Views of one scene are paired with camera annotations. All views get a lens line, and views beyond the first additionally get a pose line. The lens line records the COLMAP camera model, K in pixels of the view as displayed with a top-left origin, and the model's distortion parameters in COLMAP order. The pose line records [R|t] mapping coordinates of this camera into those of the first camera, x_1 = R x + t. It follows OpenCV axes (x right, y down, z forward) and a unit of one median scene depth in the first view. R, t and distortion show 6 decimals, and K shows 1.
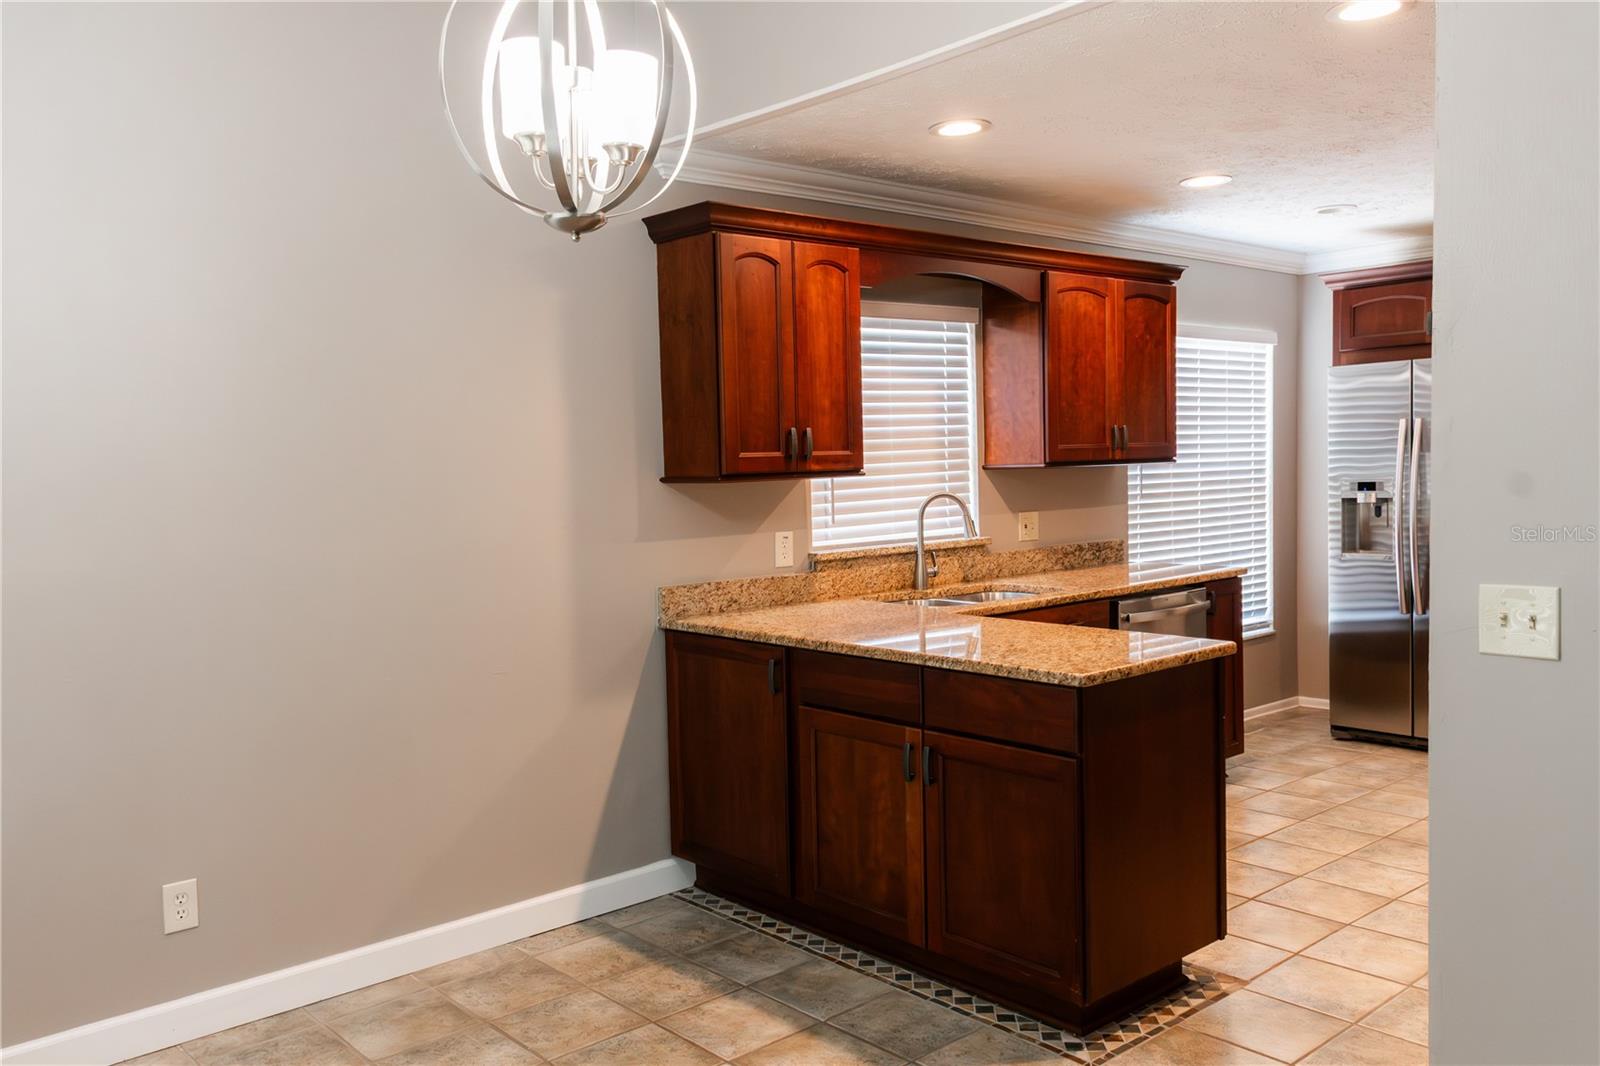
lens RADIAL K [[1282.7, 0, 800.0], [0, 1282.7, 533.0], [0, 0, 1]] dist [0.028649, 0.005032]
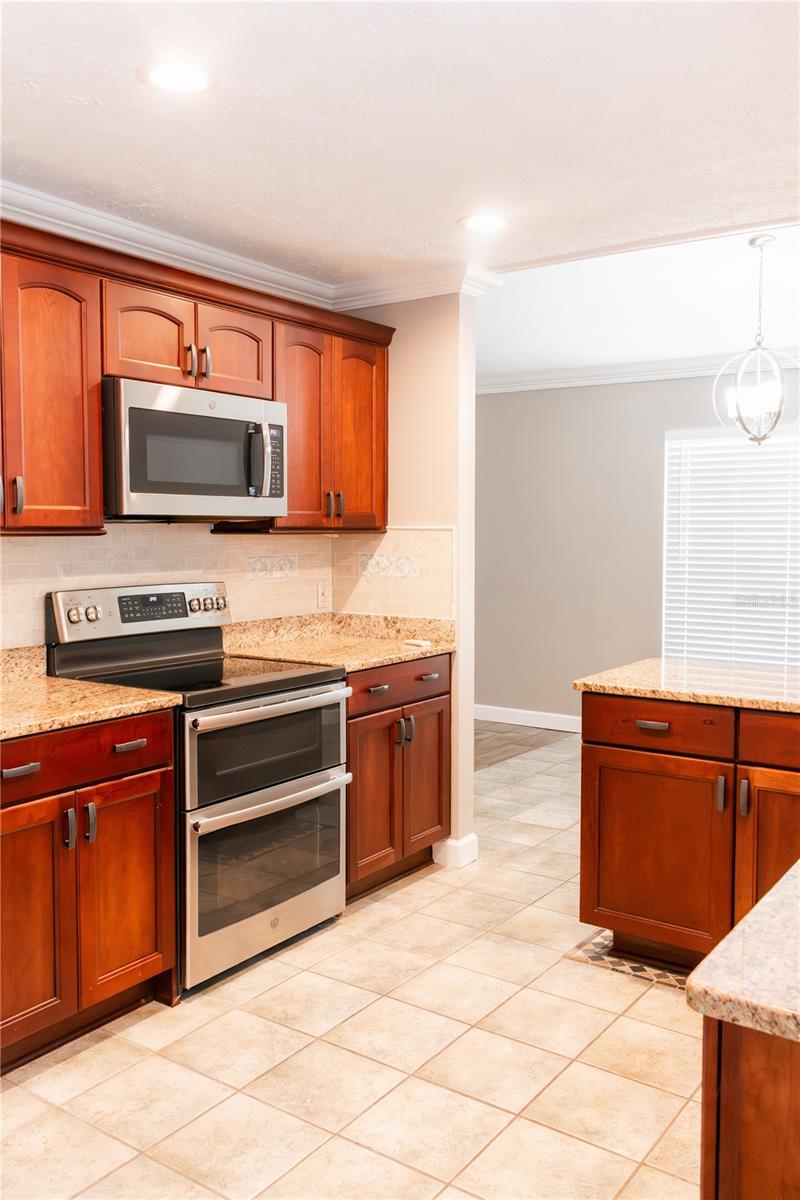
lens RADIAL K [[1025.2, 0, 400.0], [0, 1025.2, 600.0], [0, 0, 1]] dist [0.031036, 0.001488]
pose [[-0.971044, 0.046399, -0.234351, 0.544685], [0.014669, 0.990688, 0.135362, -0.092143], [0.238449, 0.128005, -0.962682, 1.427264]]
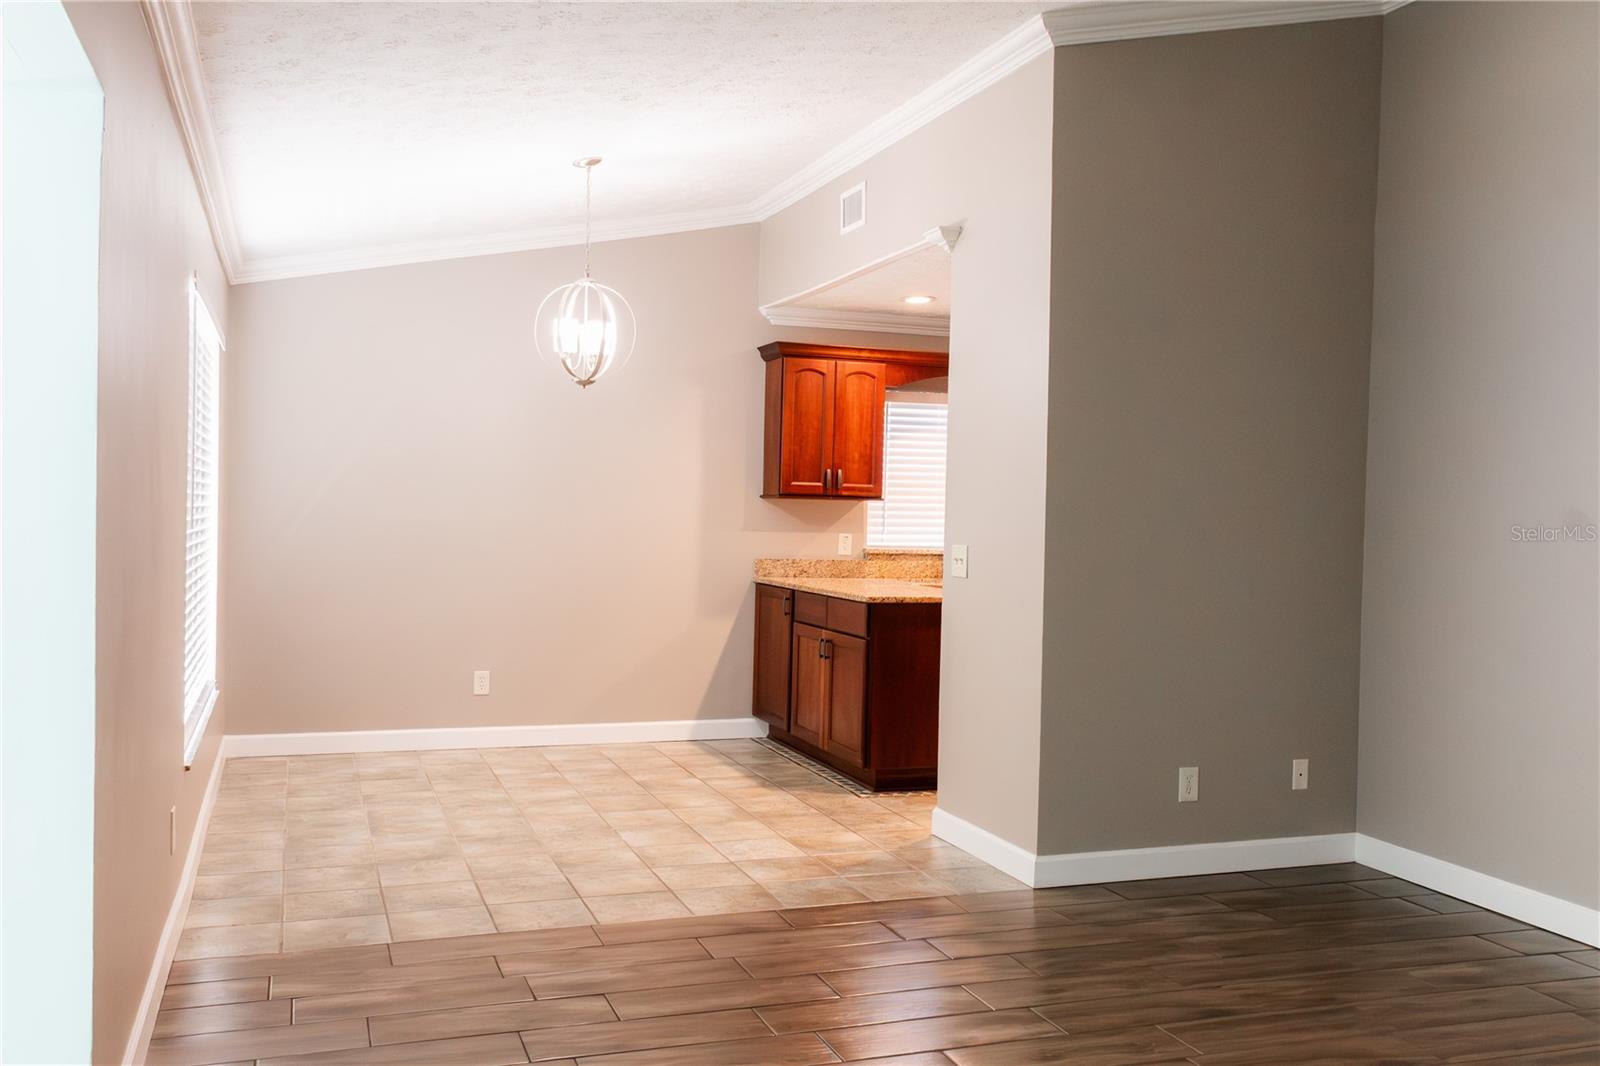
lens RADIAL K [[1282.7, 0, 800.0], [0, 1282.7, 533.0], [0, 0, 1]] dist [0.028649, 0.005032]
pose [[0.939148, 0.059498, -0.338320, 0.530992], [-0.072192, 0.997076, -0.025050, 0.047469], [0.335840, 0.047949, 0.940698, -0.607035]]
